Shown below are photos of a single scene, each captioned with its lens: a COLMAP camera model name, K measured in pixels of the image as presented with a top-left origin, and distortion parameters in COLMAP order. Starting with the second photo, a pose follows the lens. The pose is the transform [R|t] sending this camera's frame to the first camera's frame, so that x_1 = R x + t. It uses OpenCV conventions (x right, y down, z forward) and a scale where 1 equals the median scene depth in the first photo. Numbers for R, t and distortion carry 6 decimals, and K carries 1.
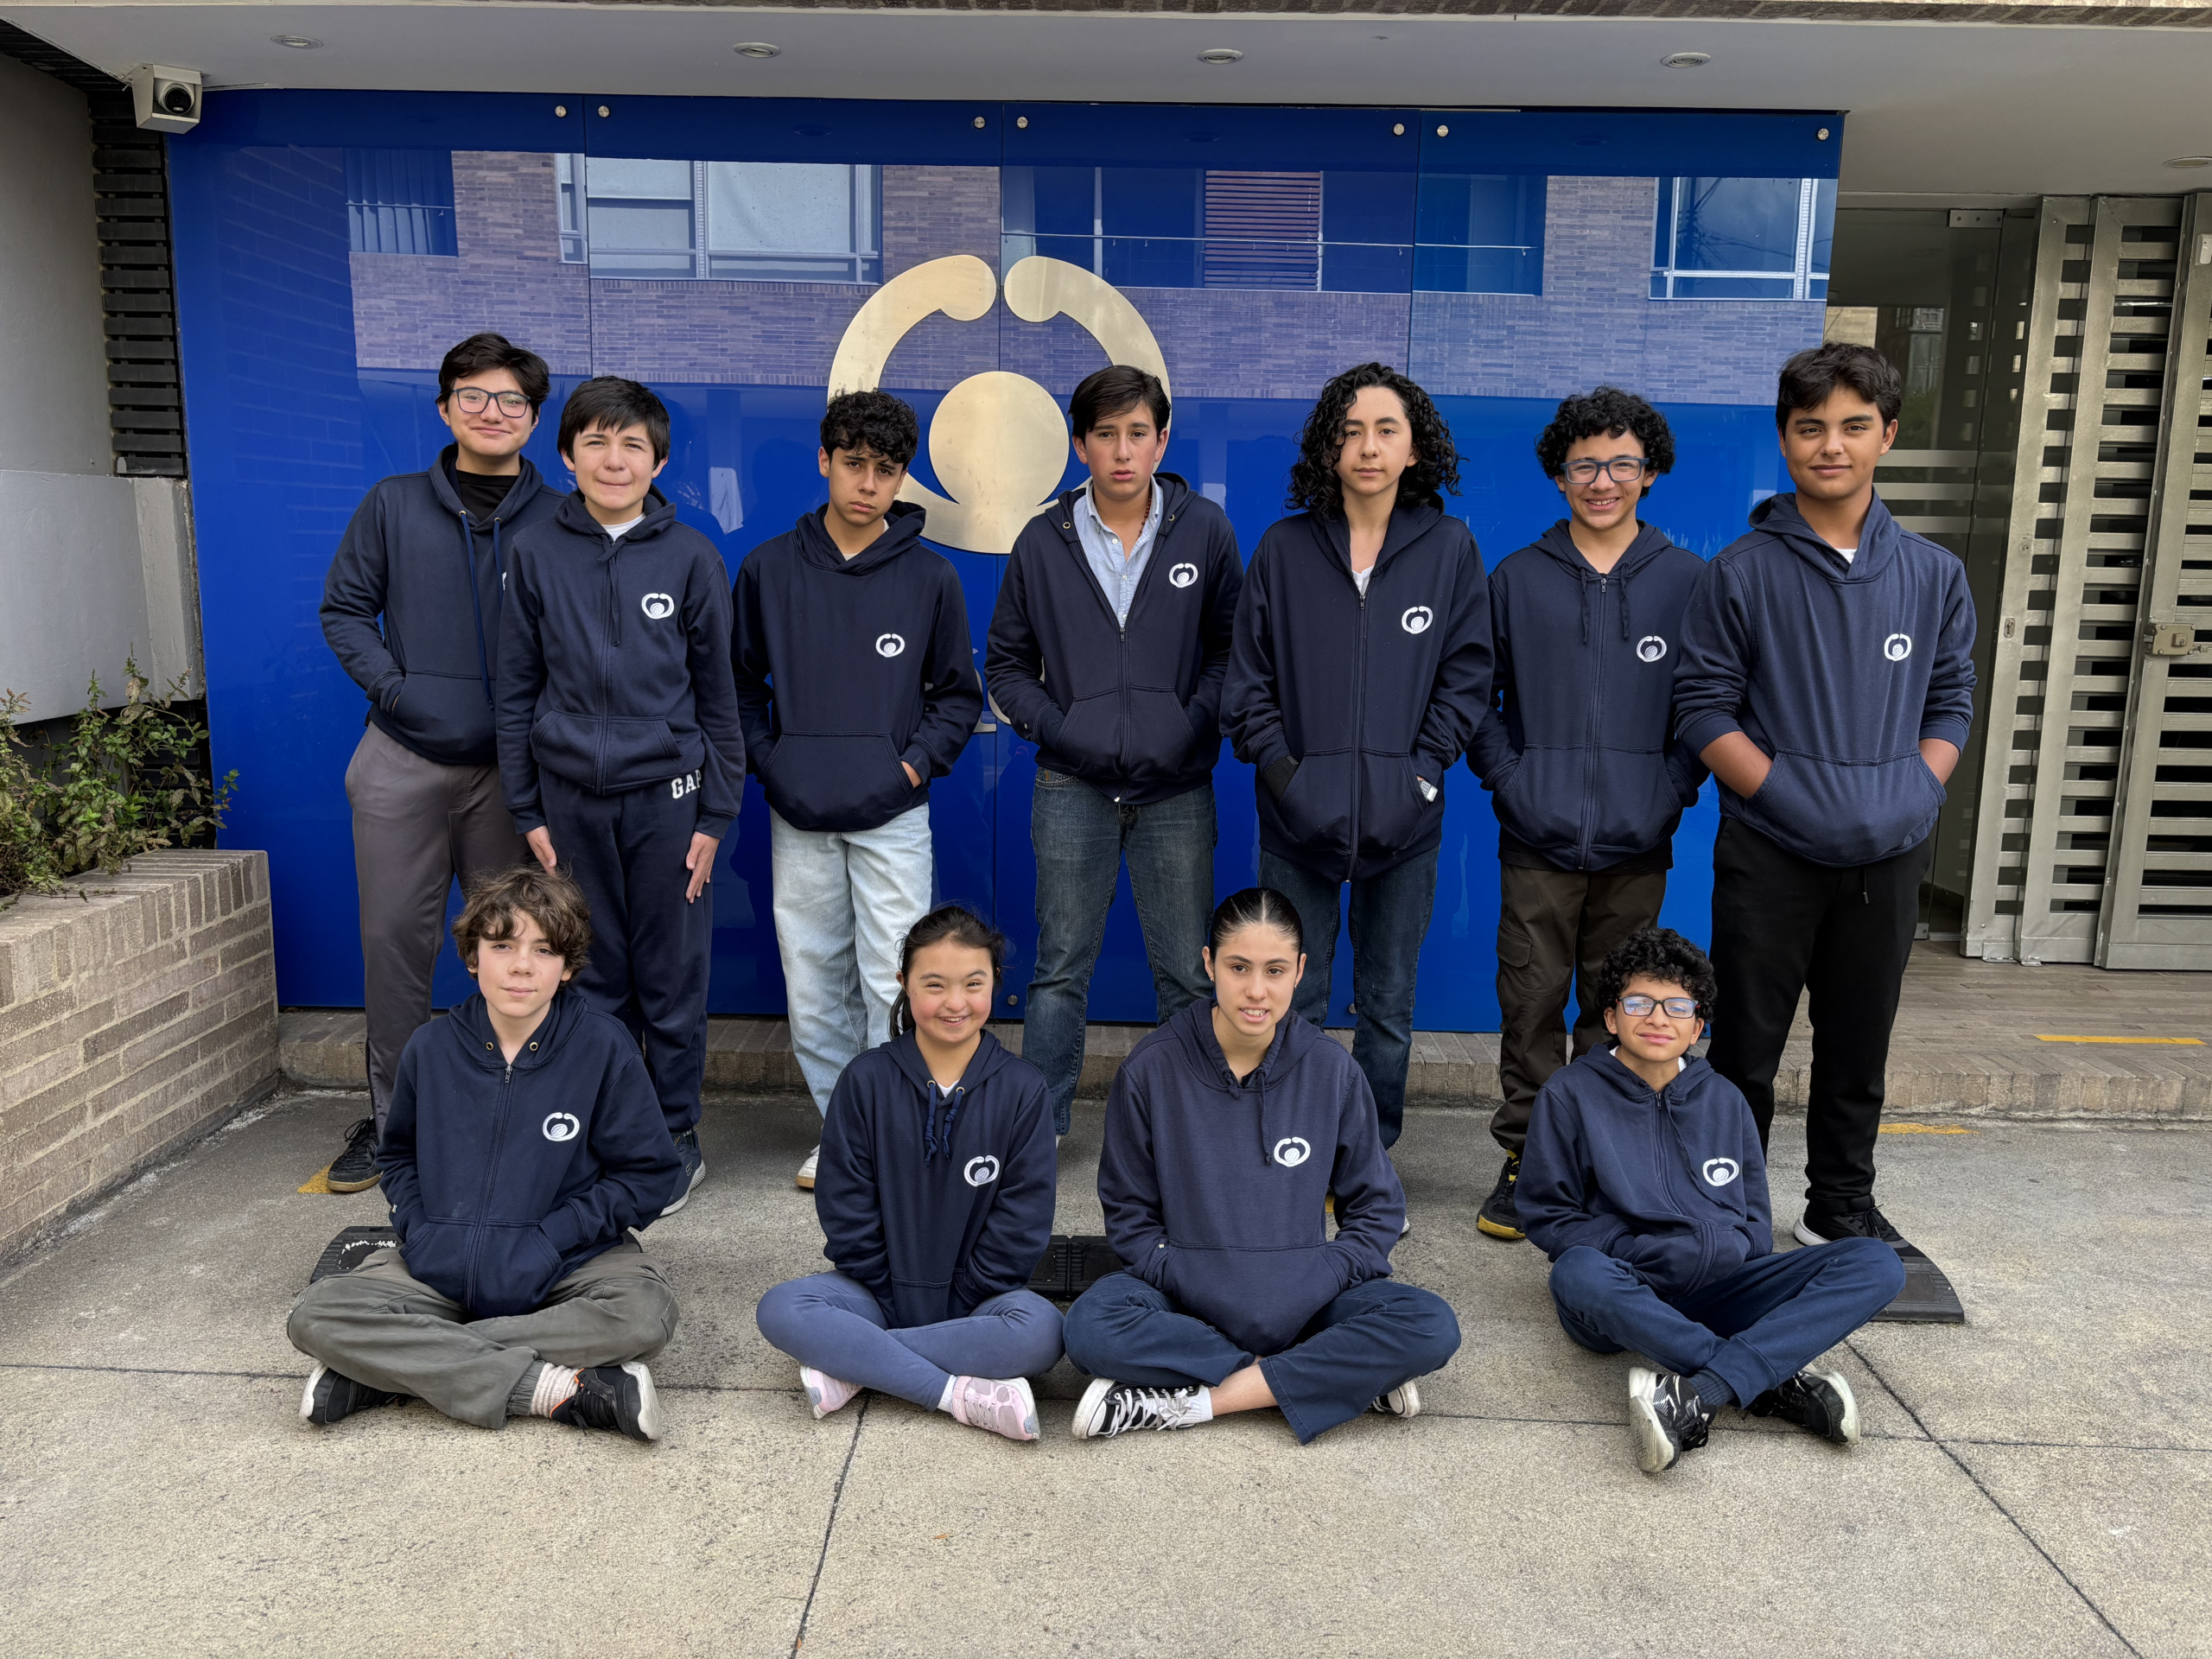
lens RADIAL K [[1682.2, 0, 1099.6], [0, 1682.2, 833.6], [0, 0, 1]] dist [0.072007, -0.098637]
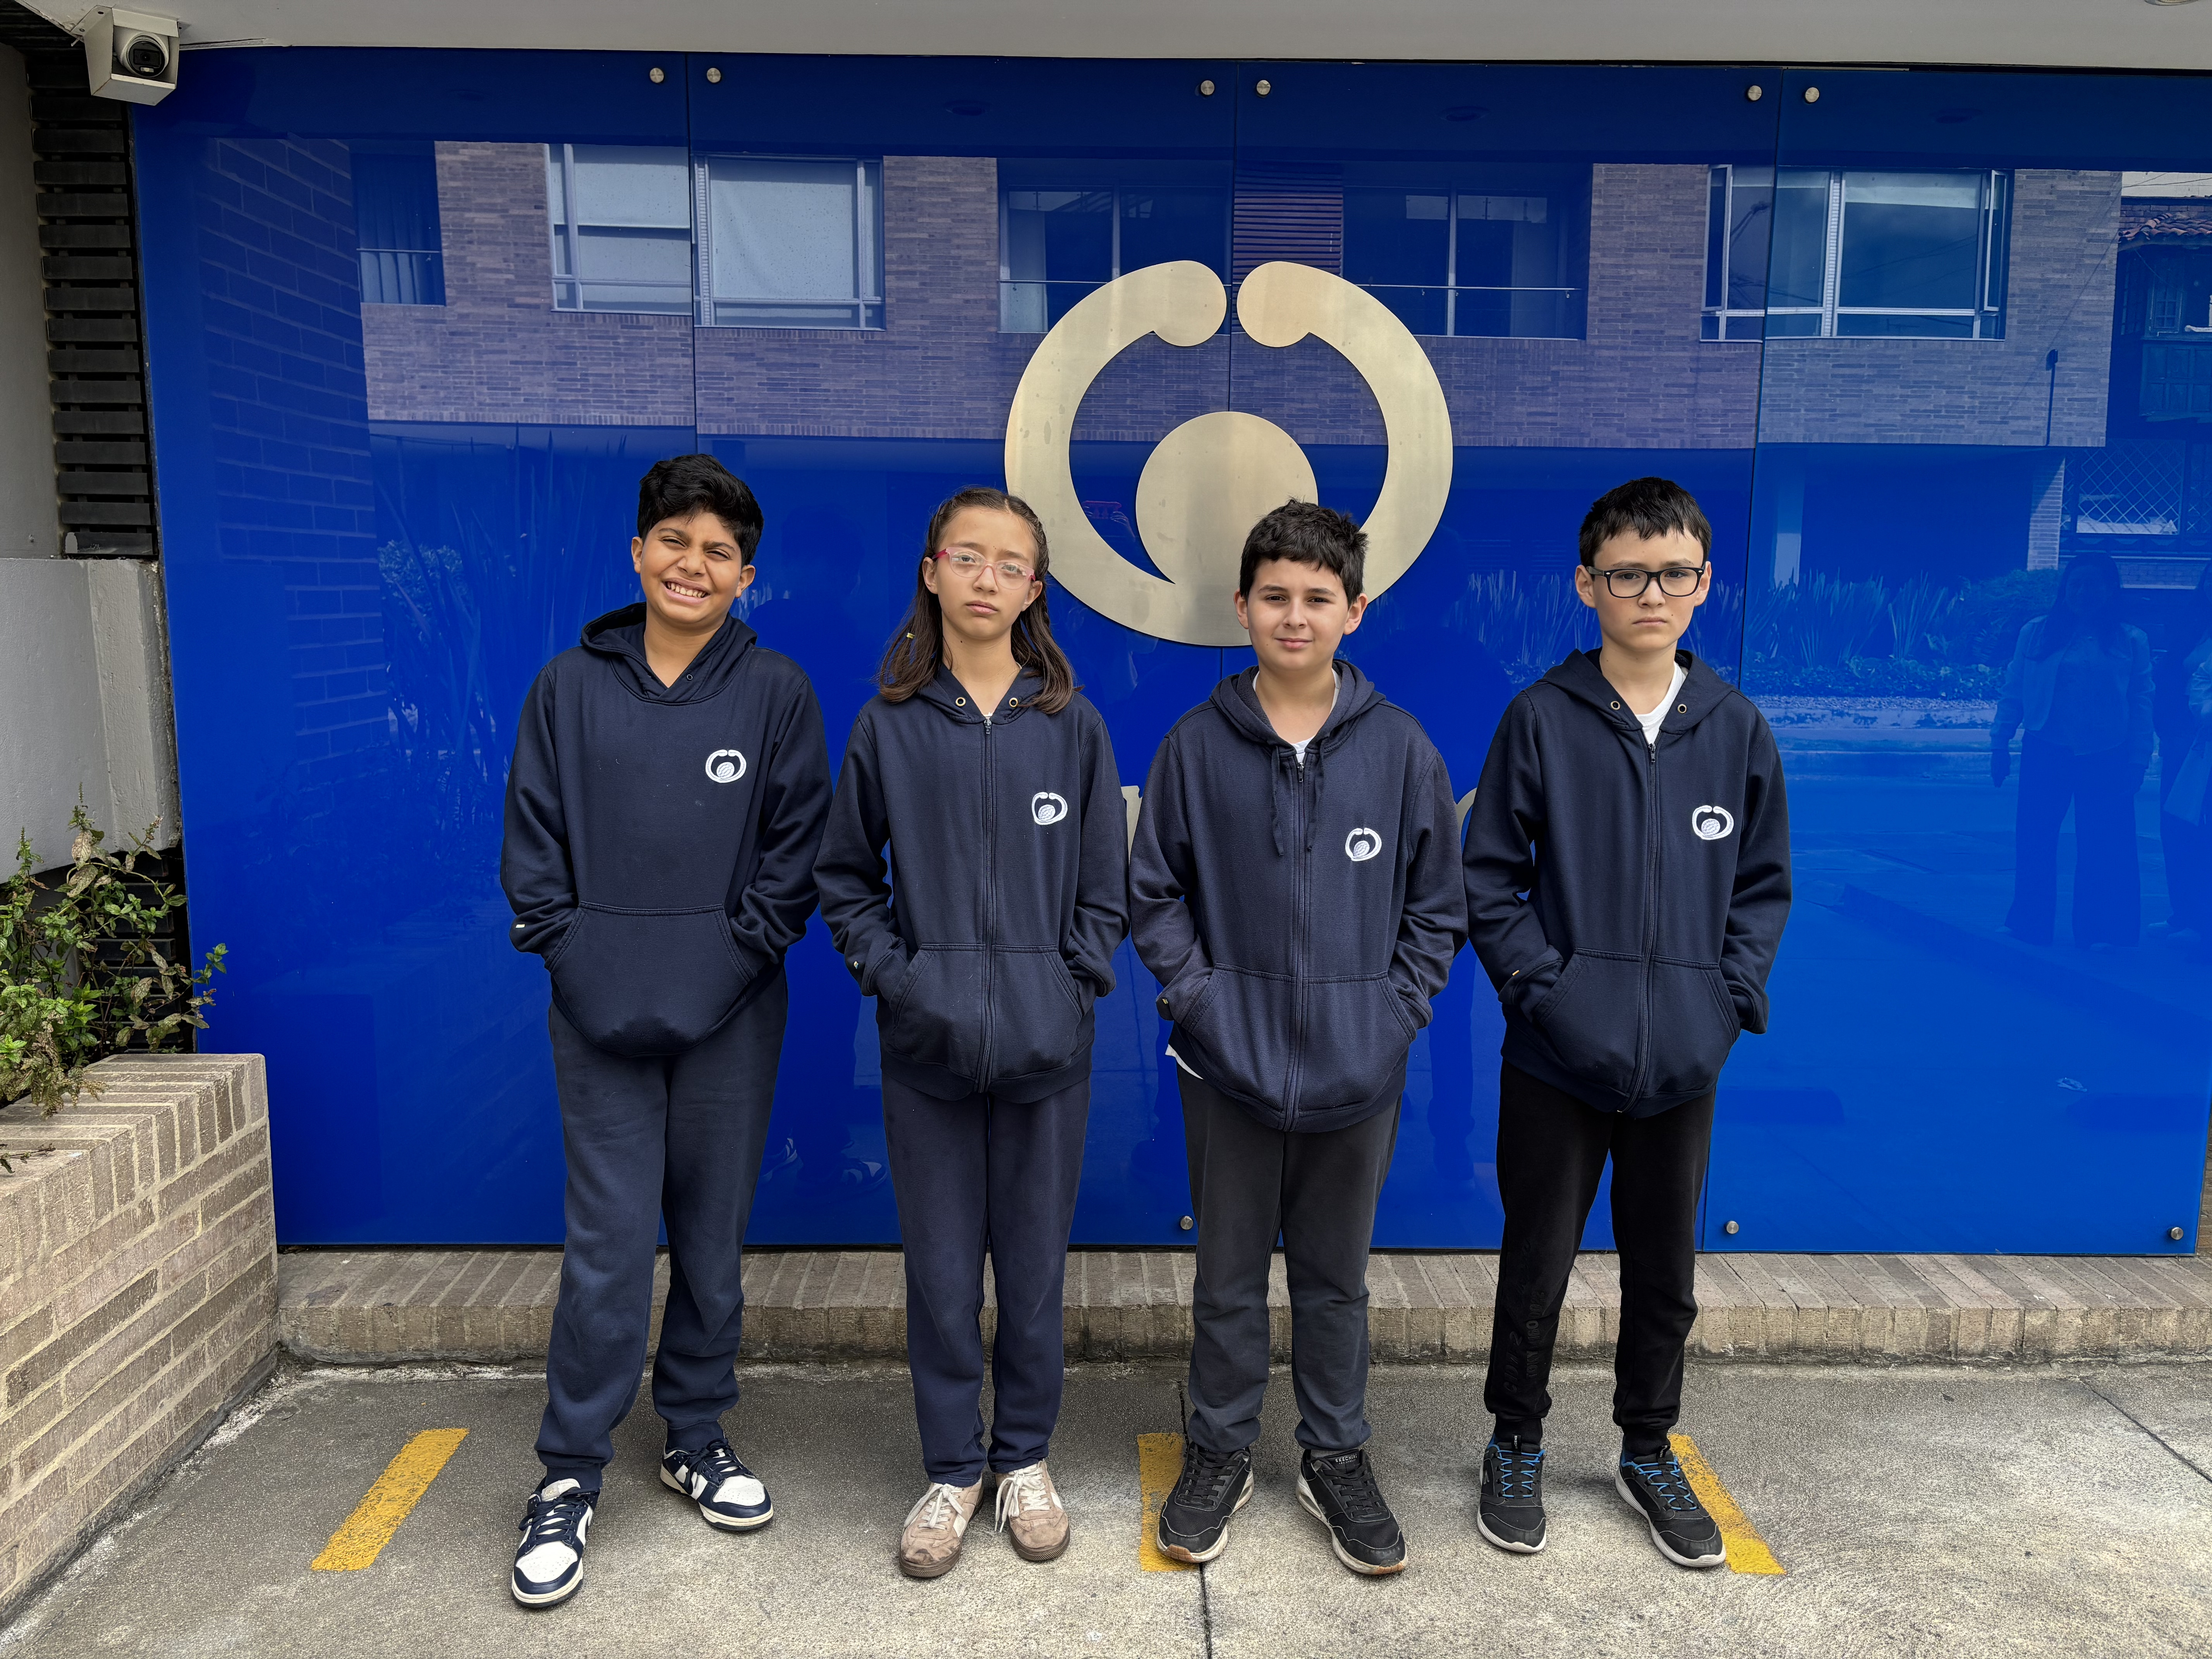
lens RADIAL K [[1671.4, 0, 1111.4], [0, 1671.4, 830.8], [0, 0, 1]] dist [0.072263, -0.099026]
pose [[0.999713, -0.012262, 0.020599, -0.129395], [0.012803, 0.999571, -0.026332, -0.063190], [-0.020267, 0.026588, 0.999441, 0.243775]]
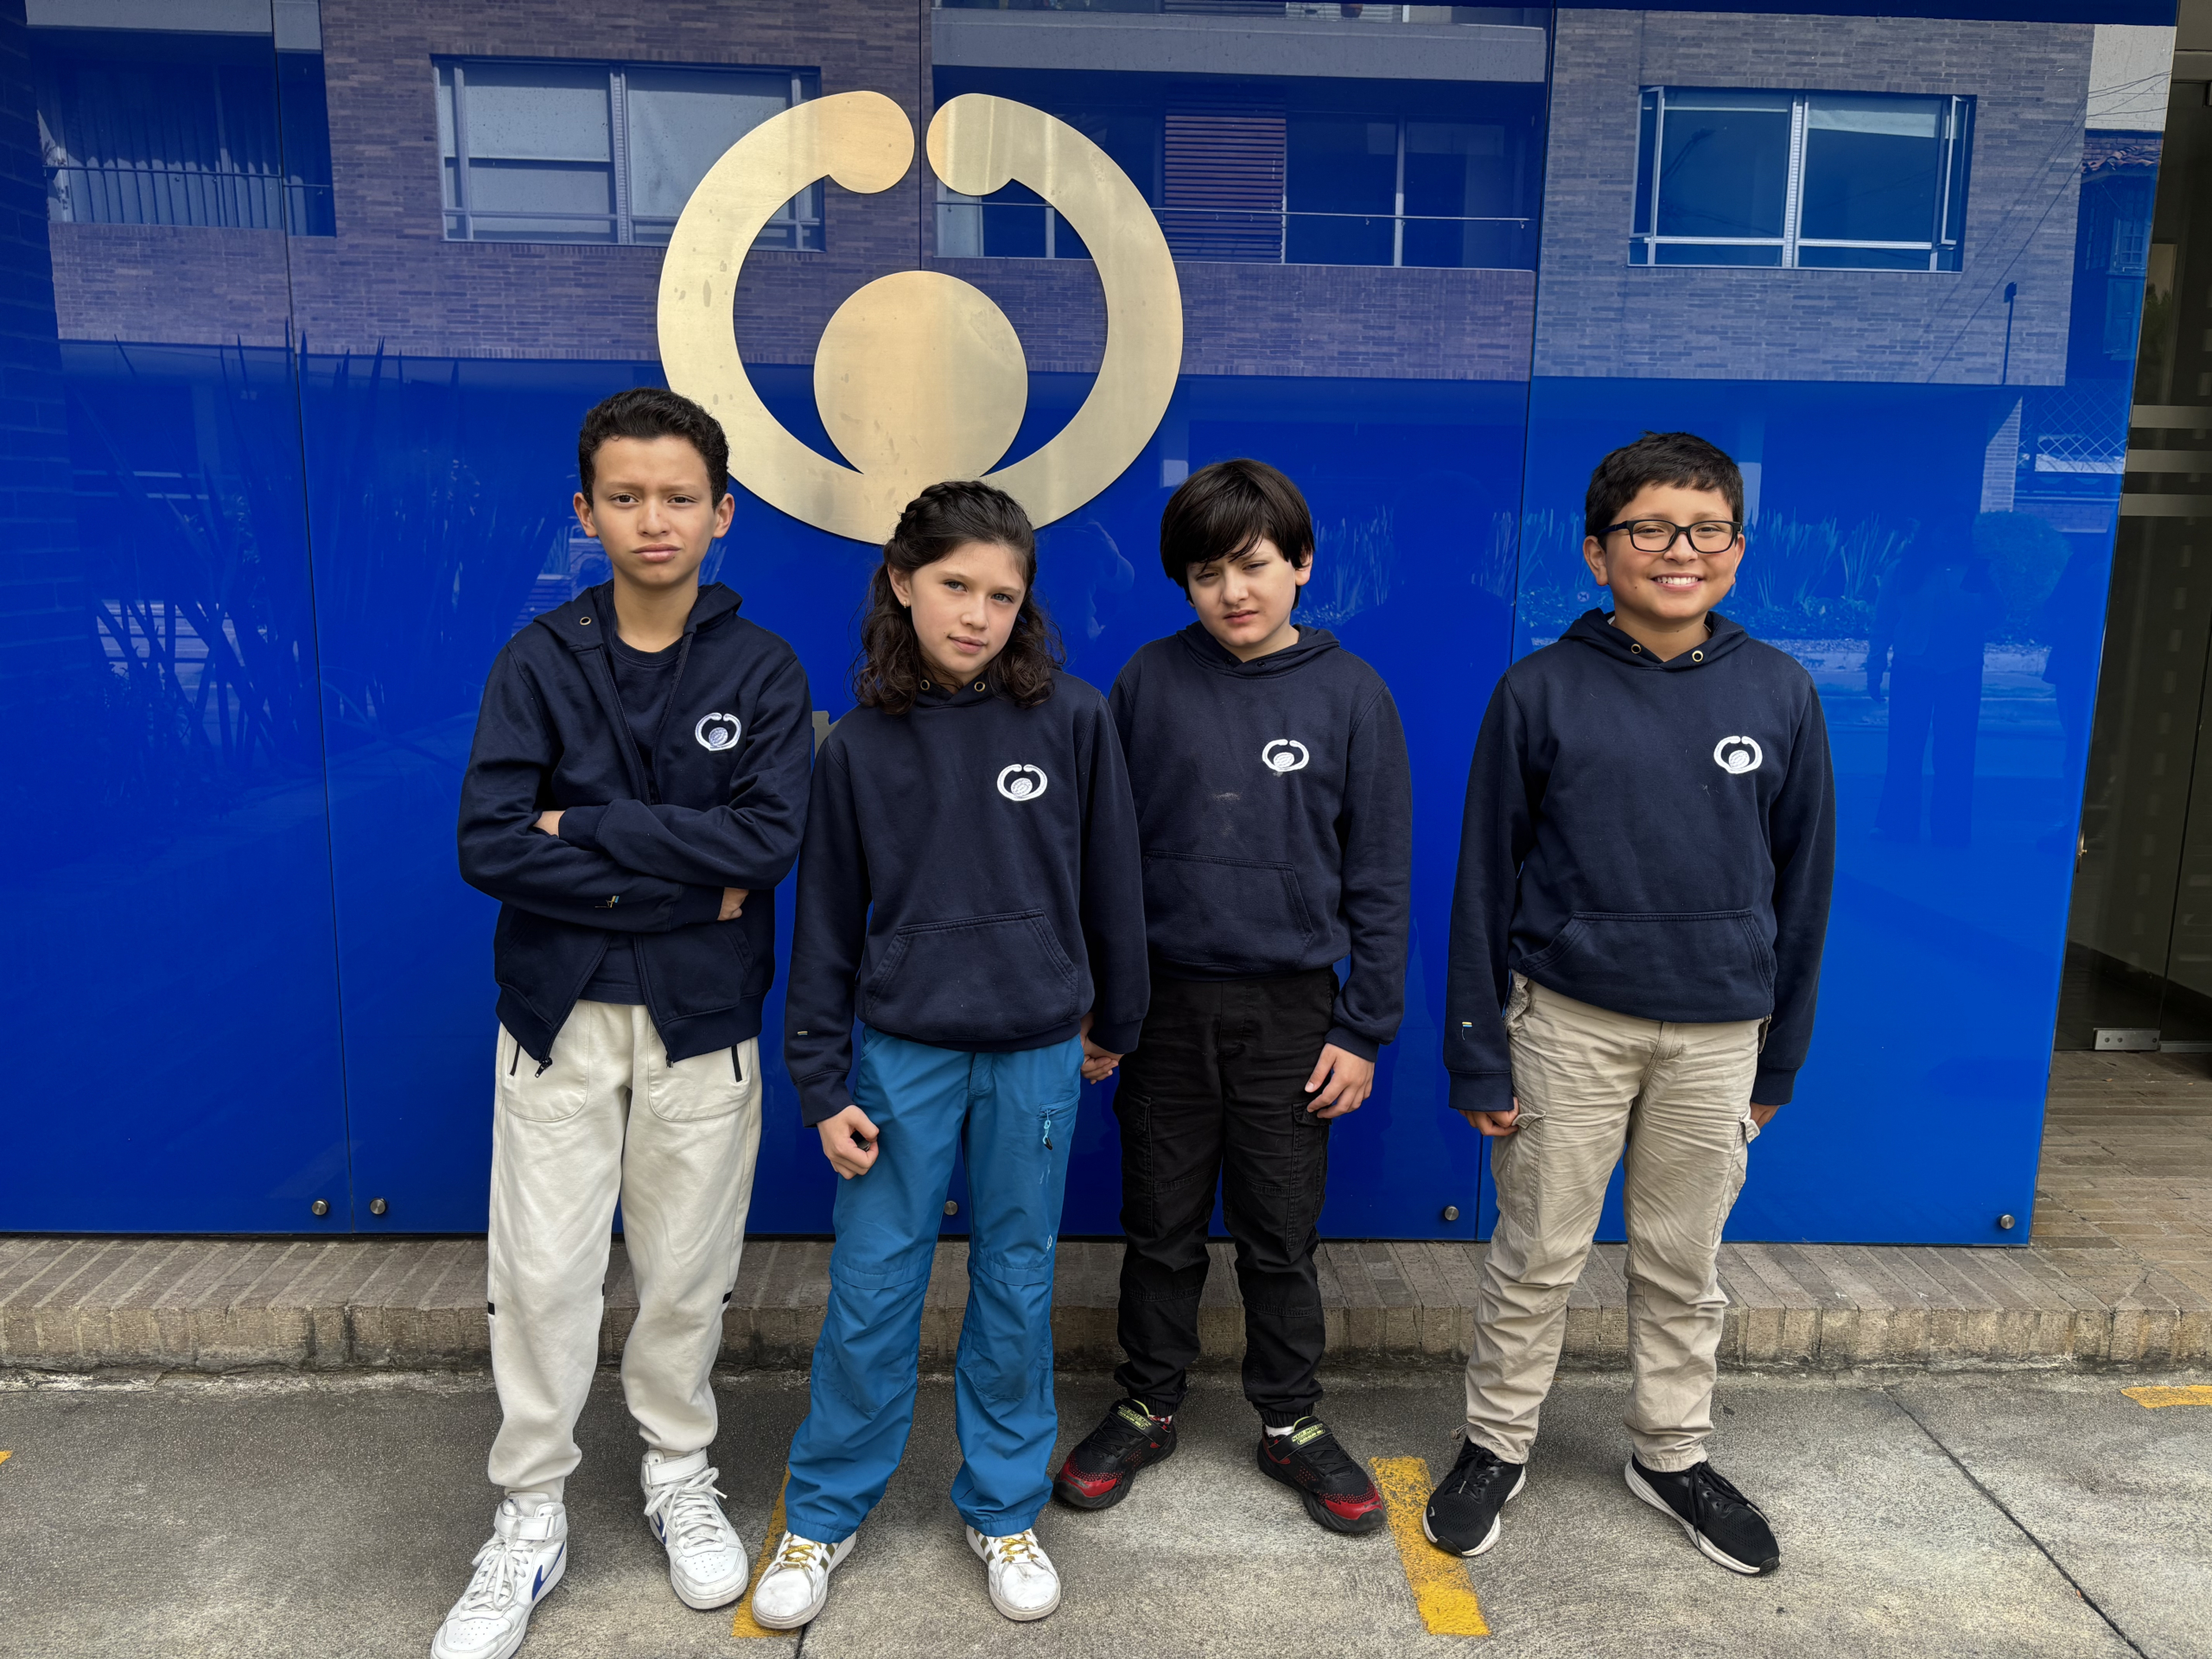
lens RADIAL K [[1671.4, 0, 1111.4], [0, 1671.4, 830.8], [0, 0, 1]] dist [0.072263, -0.099026]
pose [[0.999358, -0.008418, 0.034810, -0.009890], [0.008156, 0.999937, 0.007656, -0.060661], [-0.034872, -0.007367, 0.999365, 0.341676]]
